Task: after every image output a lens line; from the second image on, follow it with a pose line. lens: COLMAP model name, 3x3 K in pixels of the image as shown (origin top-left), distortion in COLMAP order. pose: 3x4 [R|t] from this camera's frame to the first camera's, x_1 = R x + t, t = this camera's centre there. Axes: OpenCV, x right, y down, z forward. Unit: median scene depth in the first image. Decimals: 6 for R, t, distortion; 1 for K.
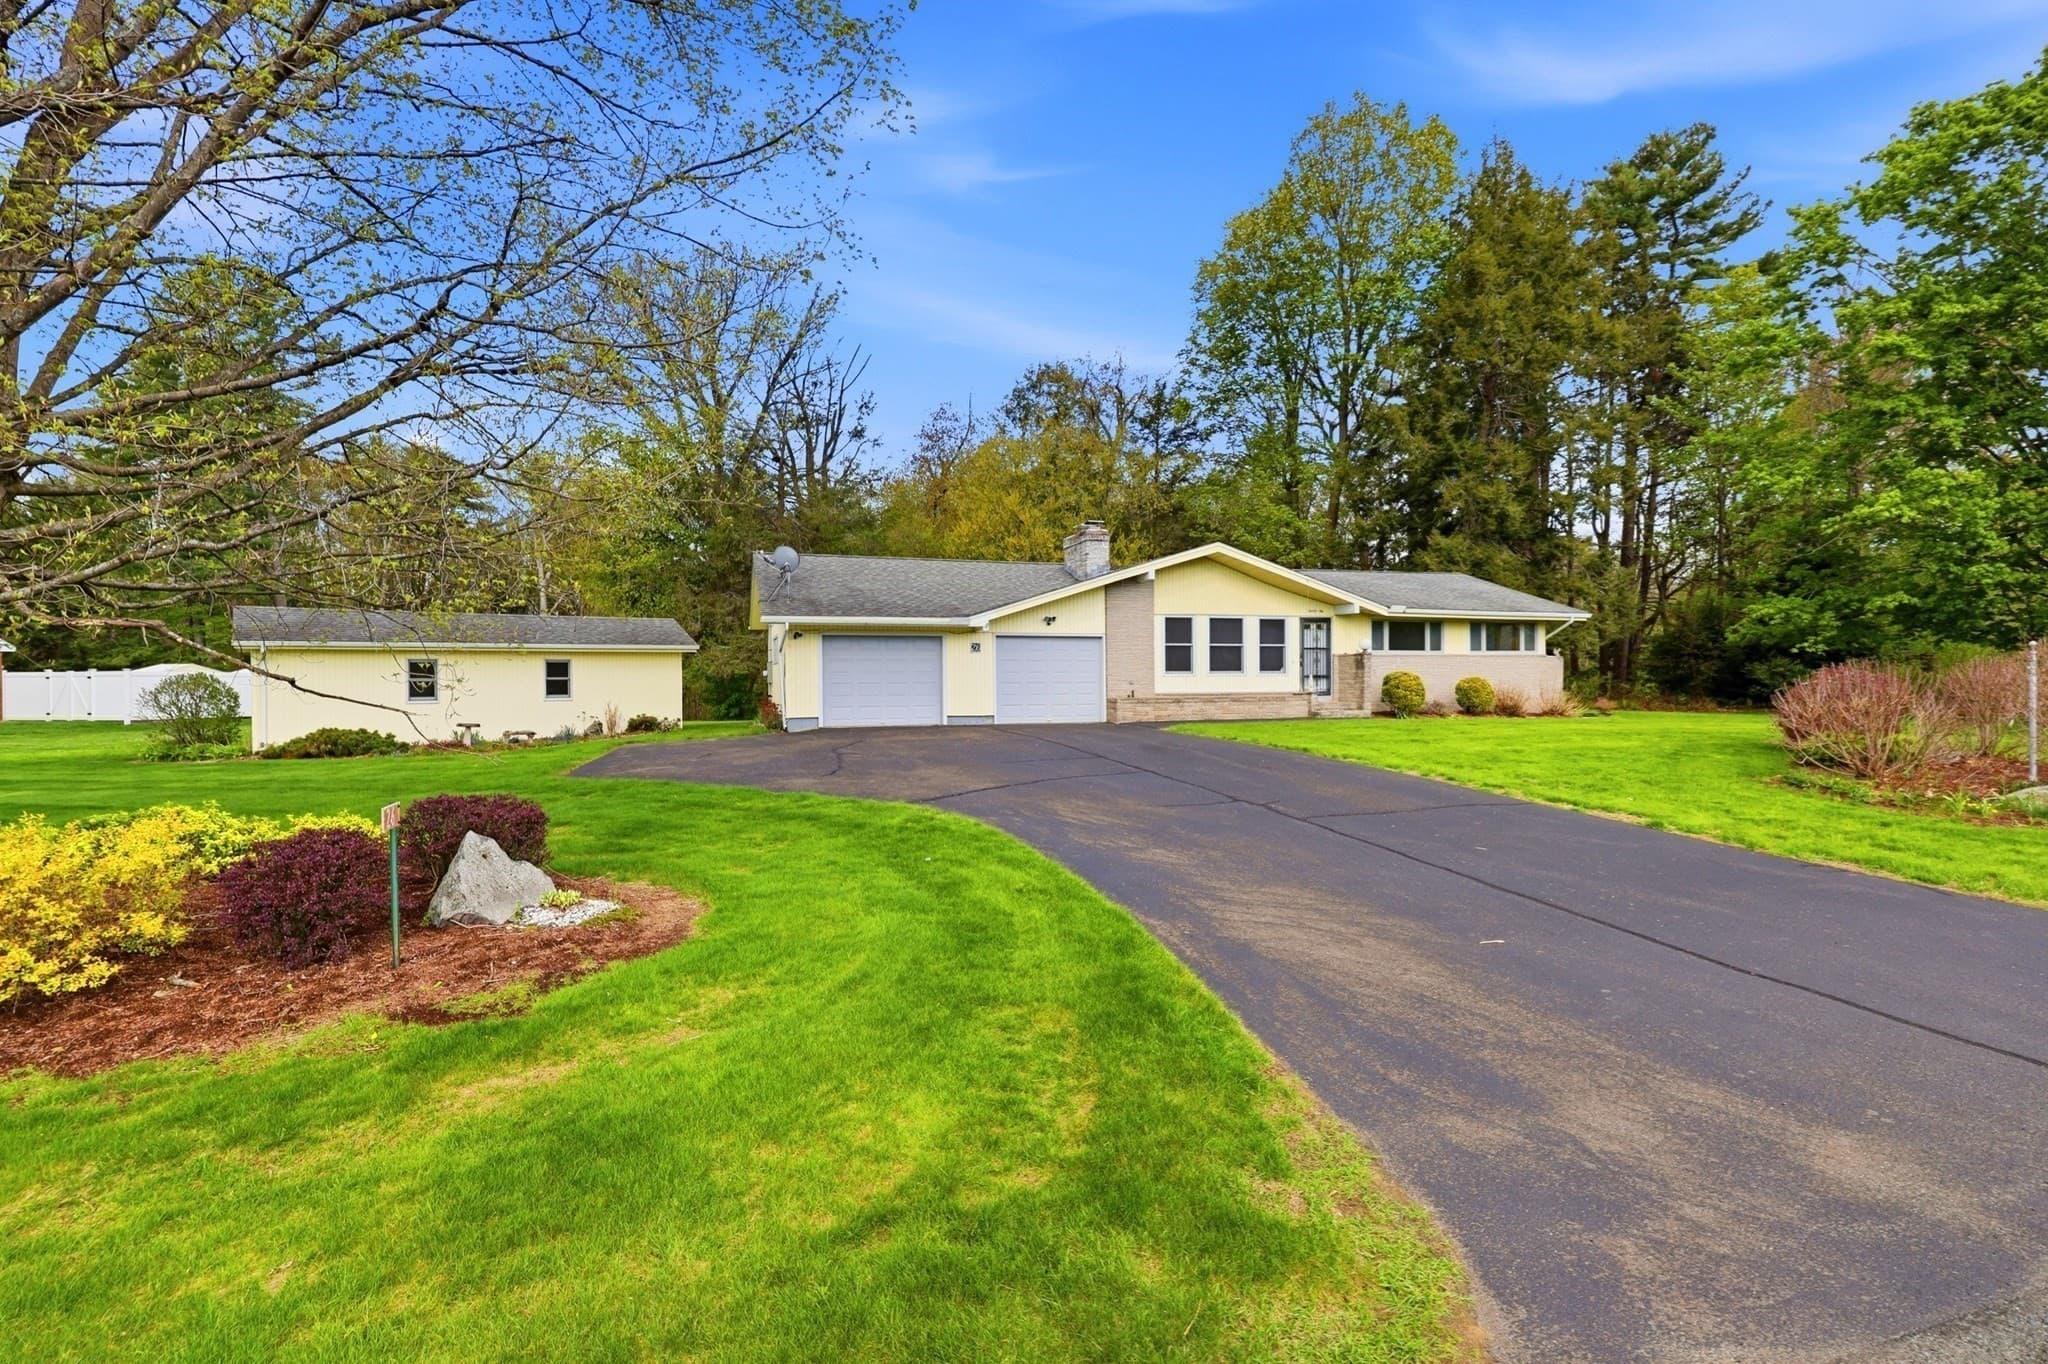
lens RADIAL K [[964.3, 0, 1026.0], [0, 964.3, 690.3], [0, 0, 1]] dist [-0.000768, 0.000124]
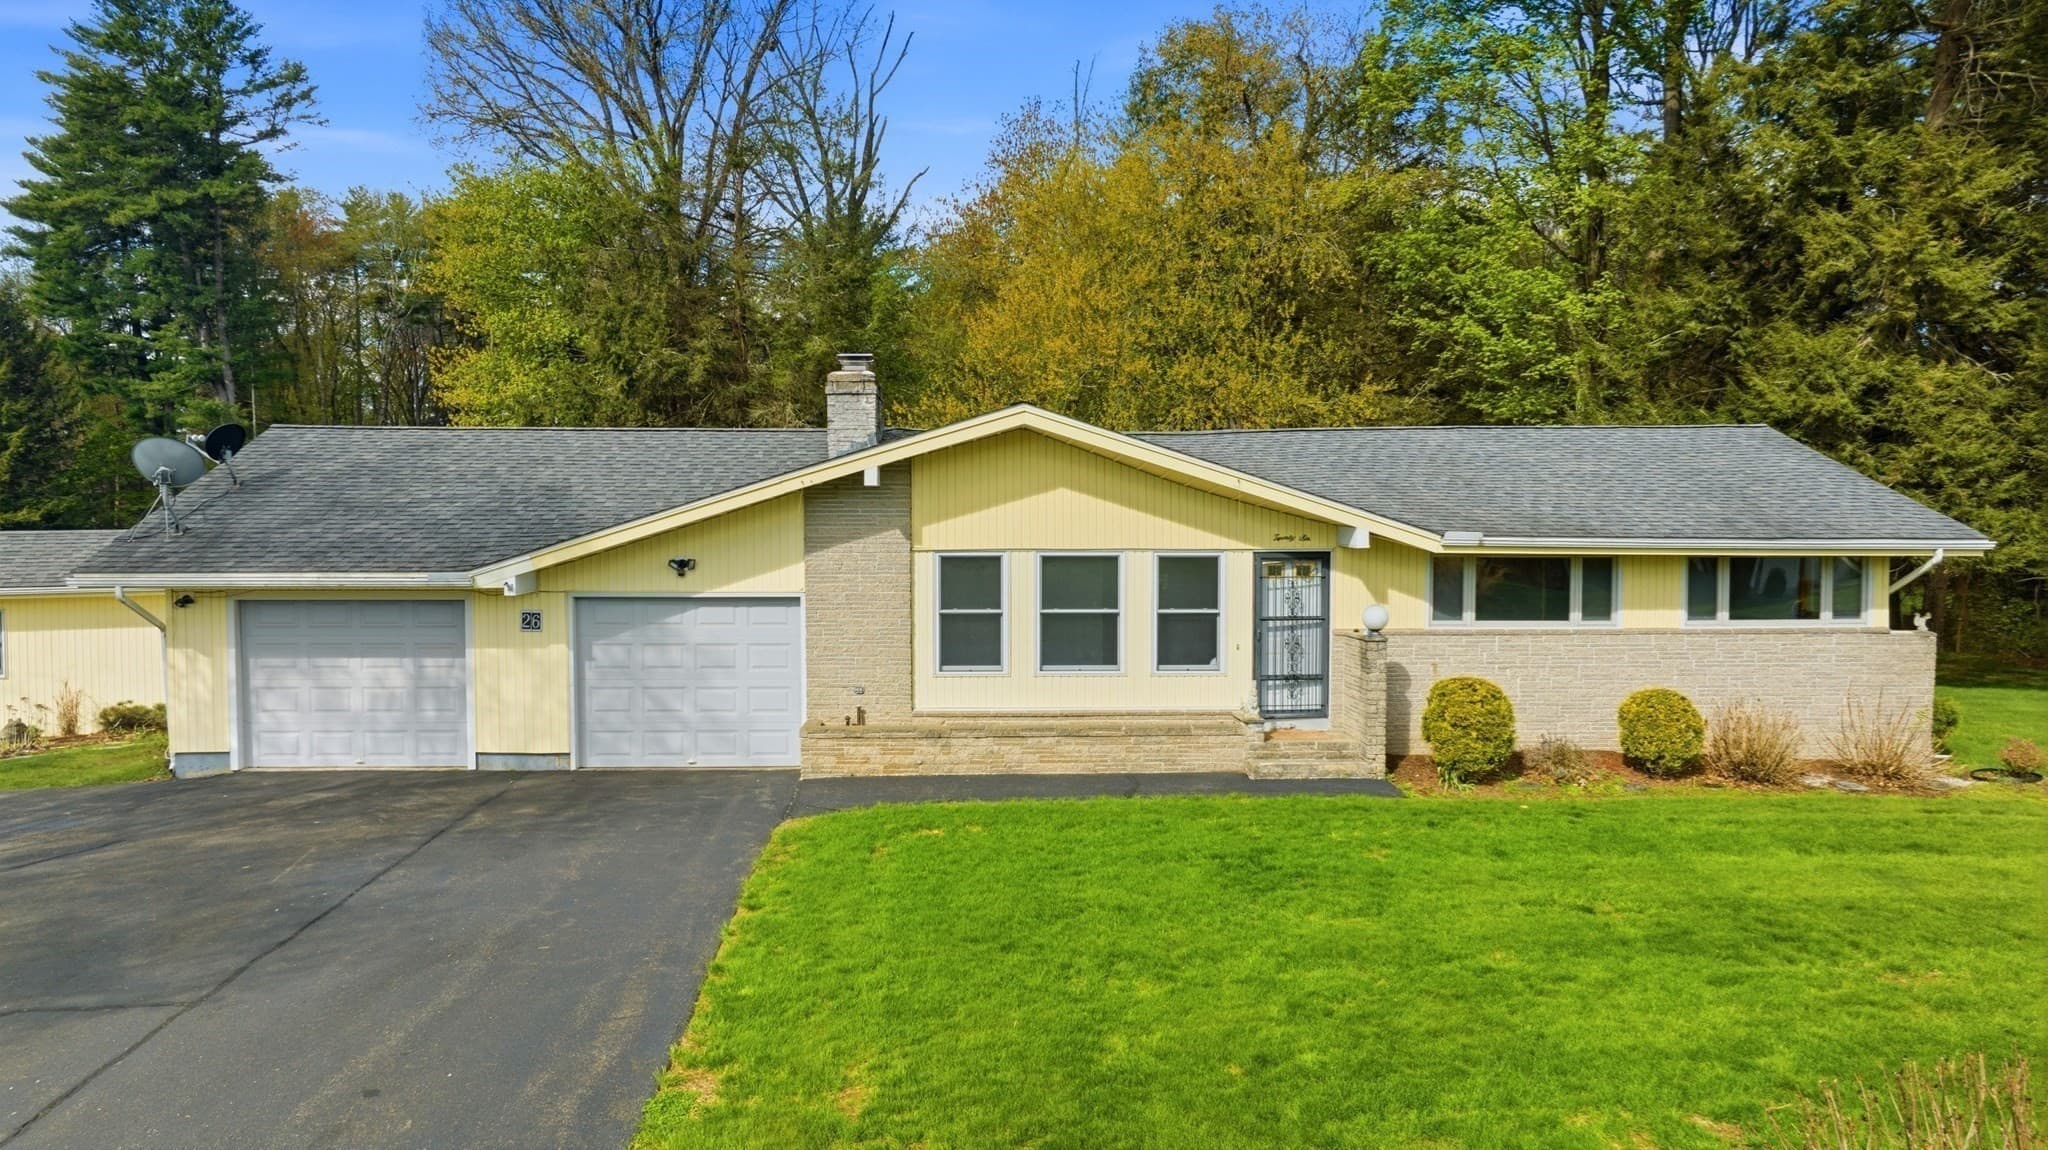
lens RADIAL K [[1449.5, 0, 1024.0], [0, 1449.5, 575.0], [0, 0, 1]] dist [-0.046266, 0.056208]
pose [[0.965504, 0.018158, -0.259753, 0.377735], [-0.009083, 0.999307, 0.036094, -0.093514], [0.260229, -0.032489, 0.965000, 0.307695]]
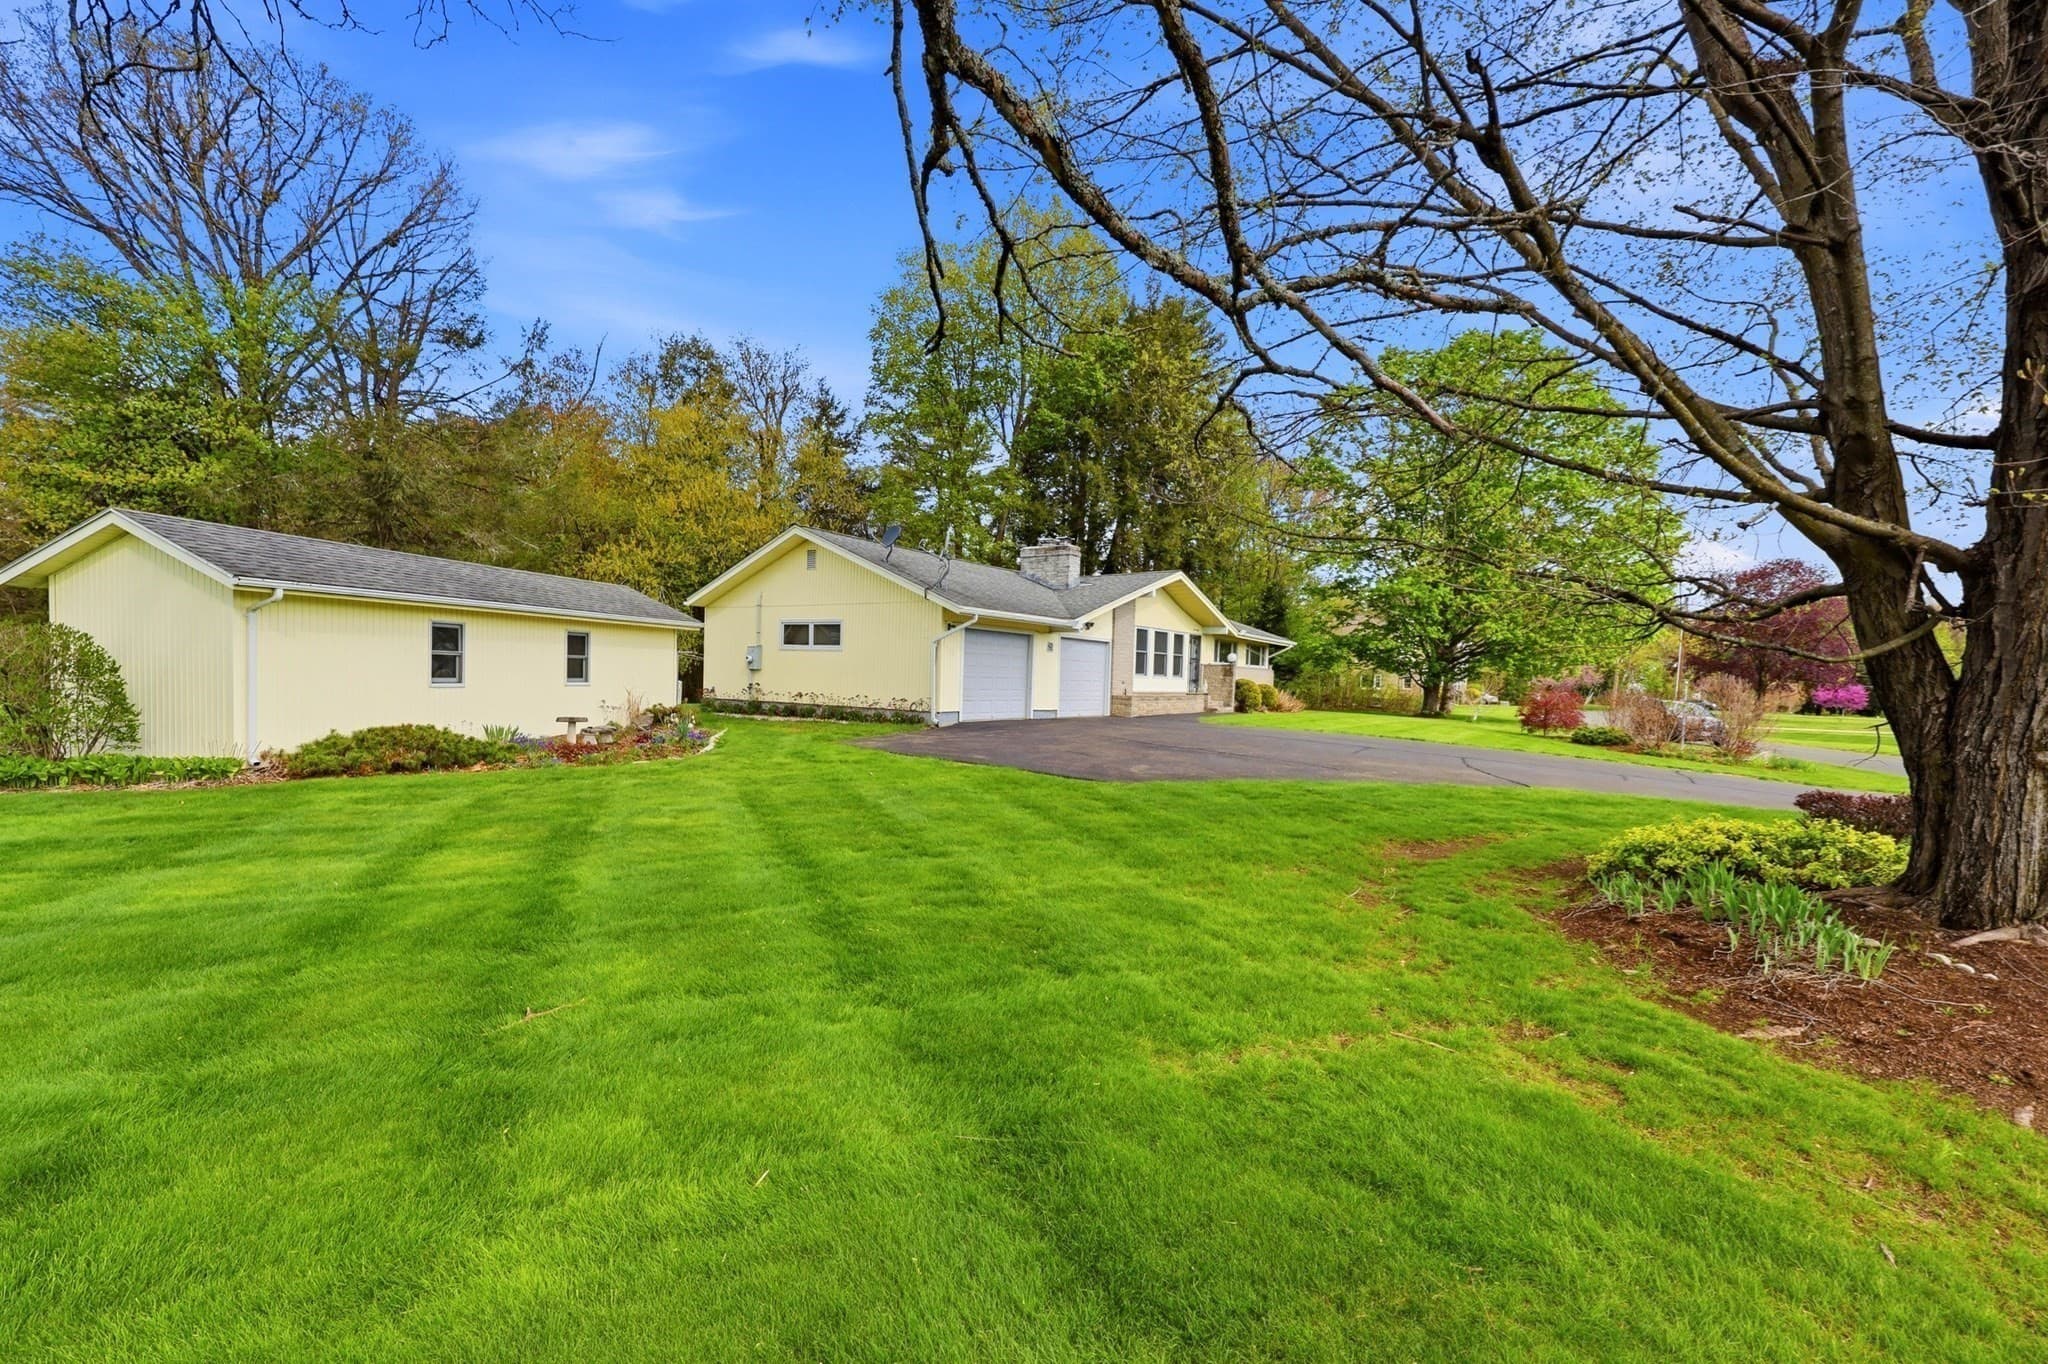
lens RADIAL K [[877.7, 0, 1024.0], [0, 877.7, 682.0], [0, 0, 1]] dist [-0.000273, 0.000167]
pose [[0.781442, 0.027663, 0.623364, -0.644799], [-0.031770, 0.999485, -0.004528, 0.000238], [-0.623168, -0.016266, 0.781918, 0.237449]]
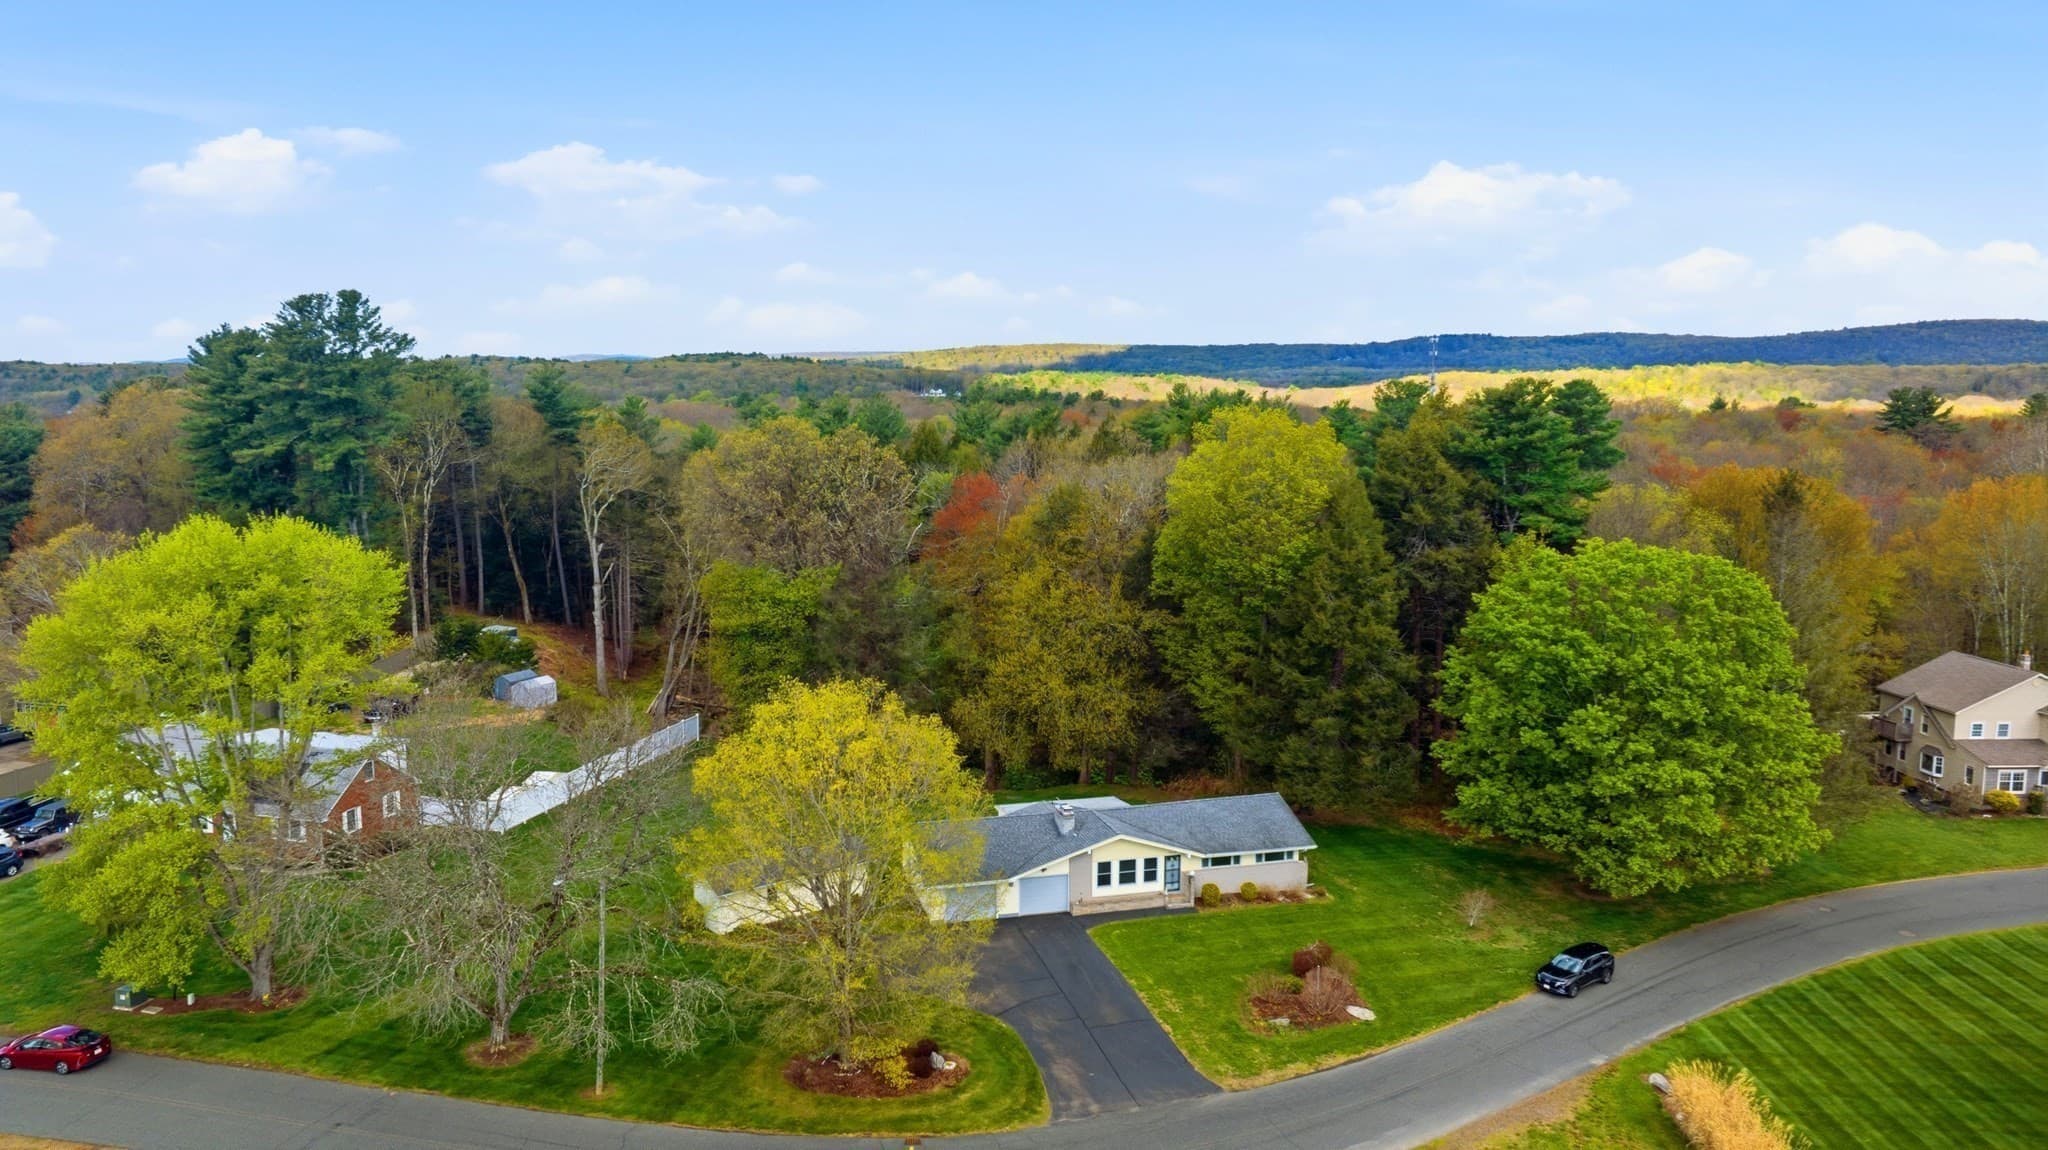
lens RADIAL K [[1449.5, 0, 1024.0], [0, 1449.5, 575.0], [0, 0, 1]] dist [-0.046266, 0.056208]
pose [[0.999332, 0.014516, -0.033528, 0.078584], [-0.010395, 0.992723, 0.119970, -1.112750], [0.035025, -0.119541, 0.992211, -2.168226]]
